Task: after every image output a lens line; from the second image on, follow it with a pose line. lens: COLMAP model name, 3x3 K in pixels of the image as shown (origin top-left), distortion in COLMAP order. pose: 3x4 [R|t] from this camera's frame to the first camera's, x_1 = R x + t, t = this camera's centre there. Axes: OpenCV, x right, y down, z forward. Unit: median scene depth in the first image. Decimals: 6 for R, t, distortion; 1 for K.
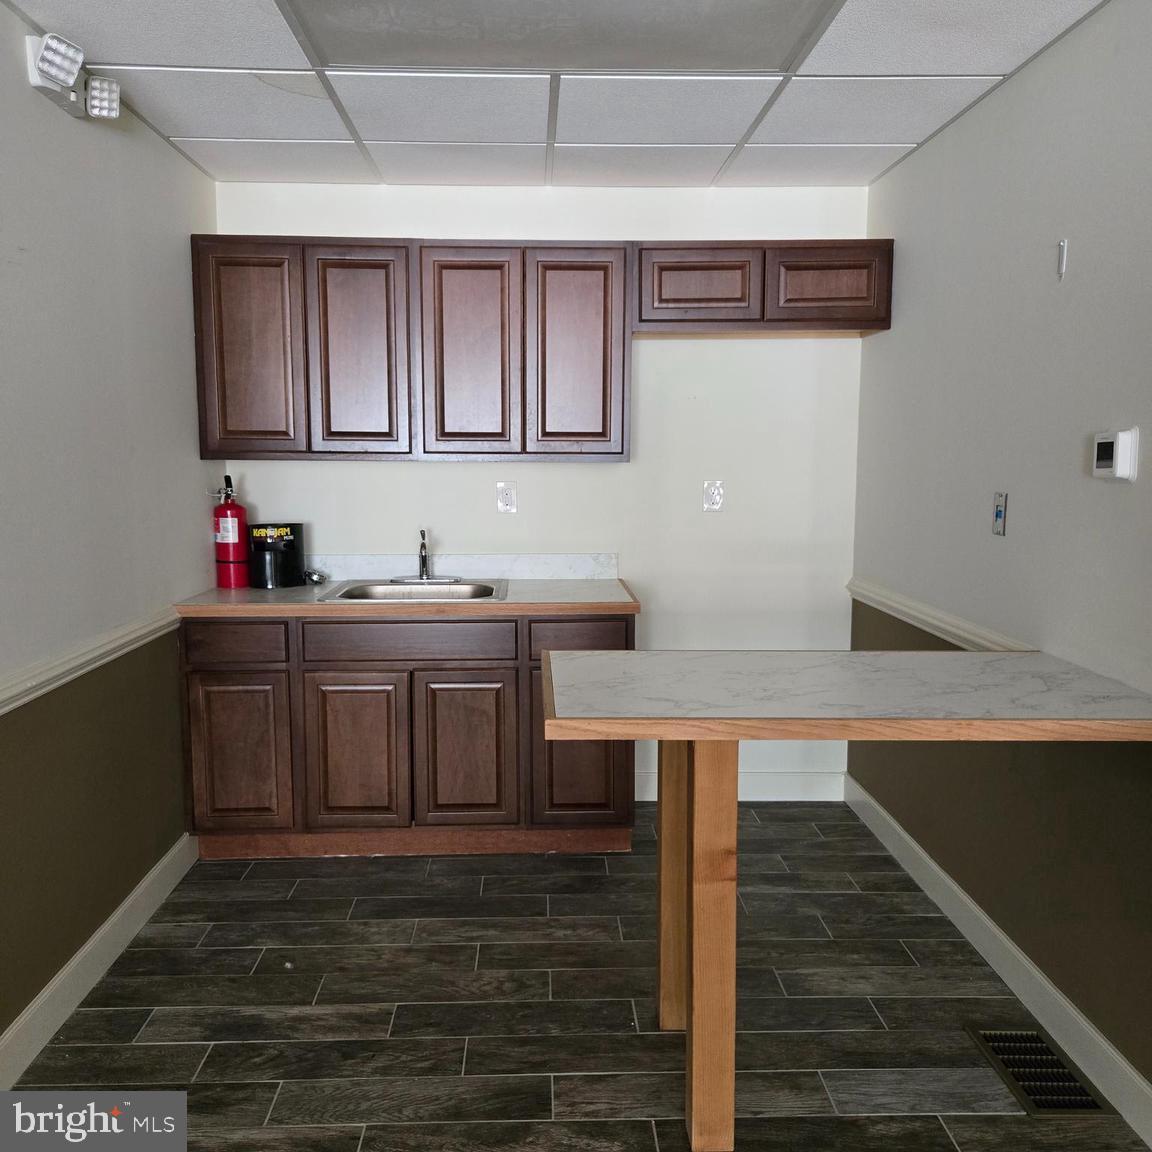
lens RADIAL K [[1059.8, 0, 566.0], [0, 1059.8, 578.2], [0, 0, 1]] dist [0.053425, 0.000000]
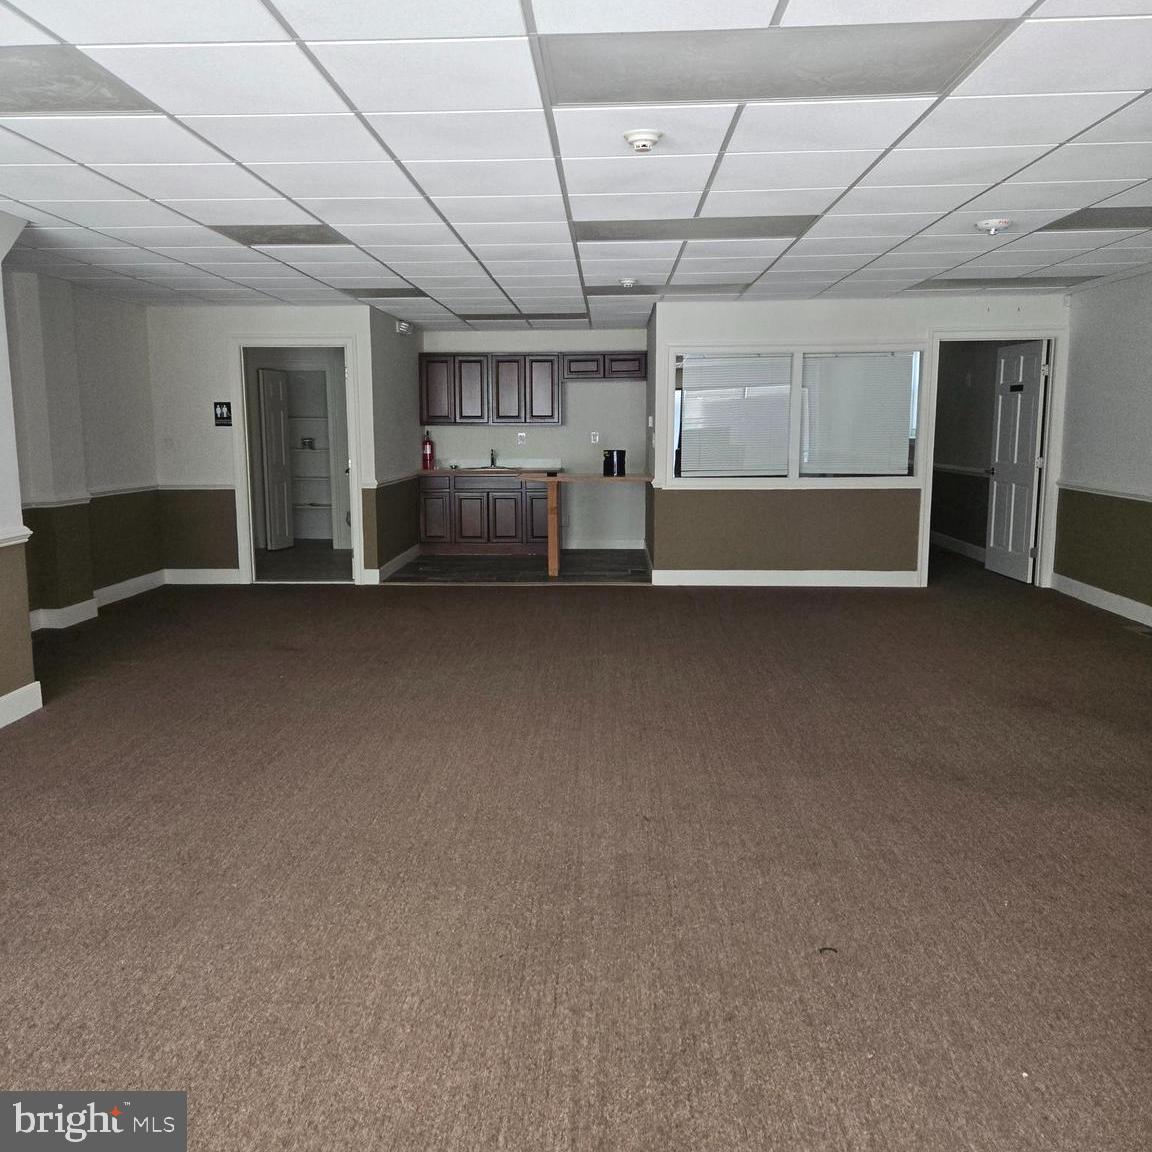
lens RADIAL K [[1059.8, 0, 574.1], [0, 1059.8, 573.5], [0, 0, 1]] dist [0.053425, 0.000000]
pose [[0.996429, 0.005564, -0.084253, 0.354111], [-0.003995, 0.999816, 0.018785, 0.252898], [0.084342, -0.018381, 0.996267, -1.995394]]
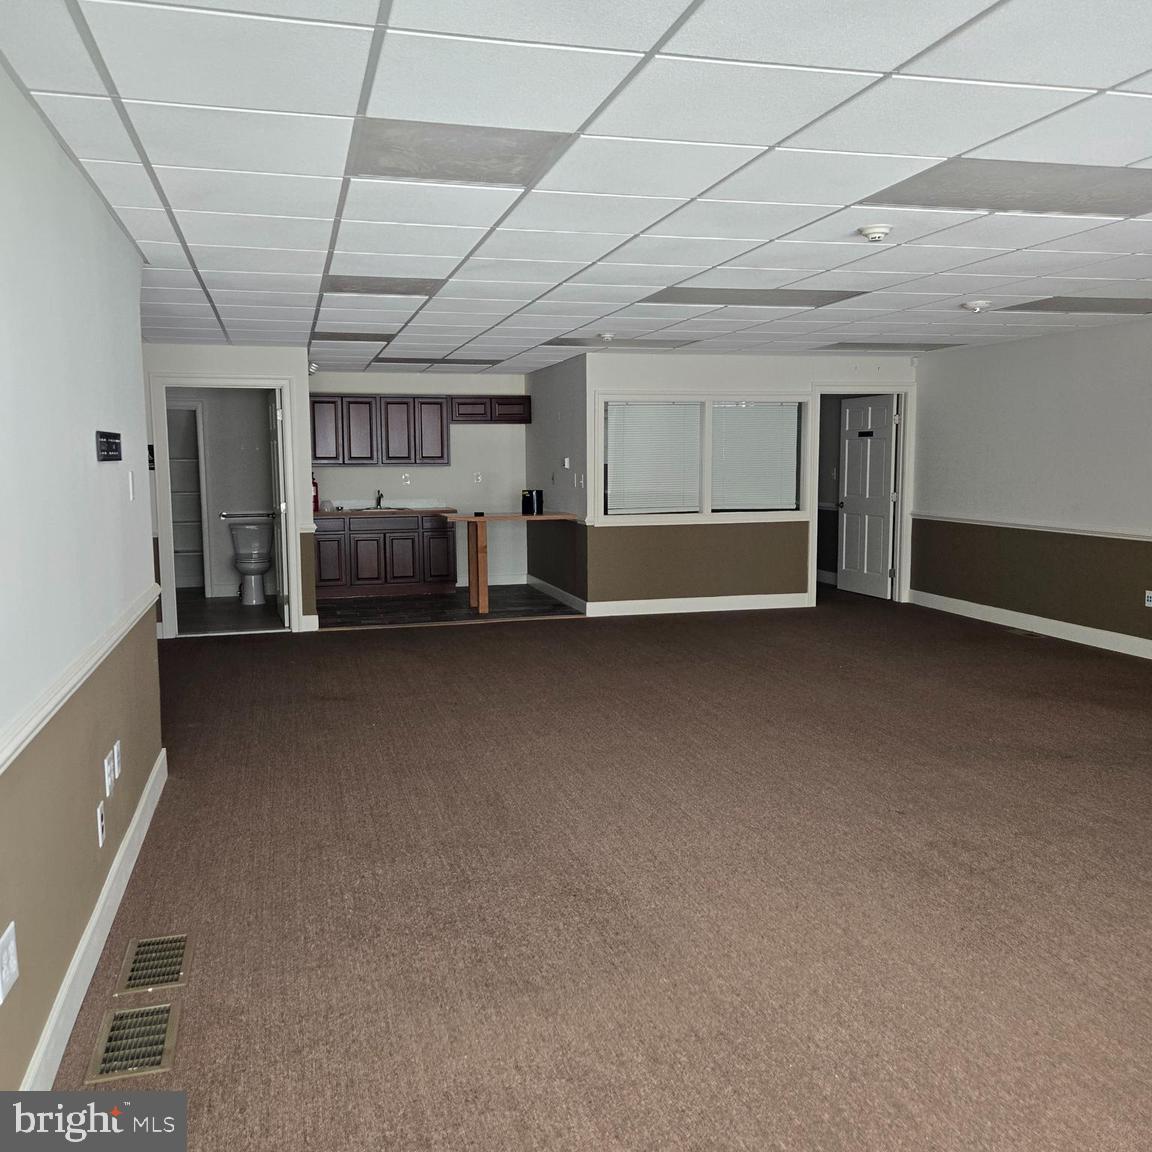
lens RADIAL K [[1059.8, 0, 567.5], [0, 1059.8, 568.9], [0, 0, 1]] dist [0.053425, 0.000000]
pose [[0.971703, -0.033555, 0.233812, -0.338188], [0.037532, 0.999216, -0.012579, 0.238106], [-0.233207, 0.020998, 0.972200, -2.049775]]
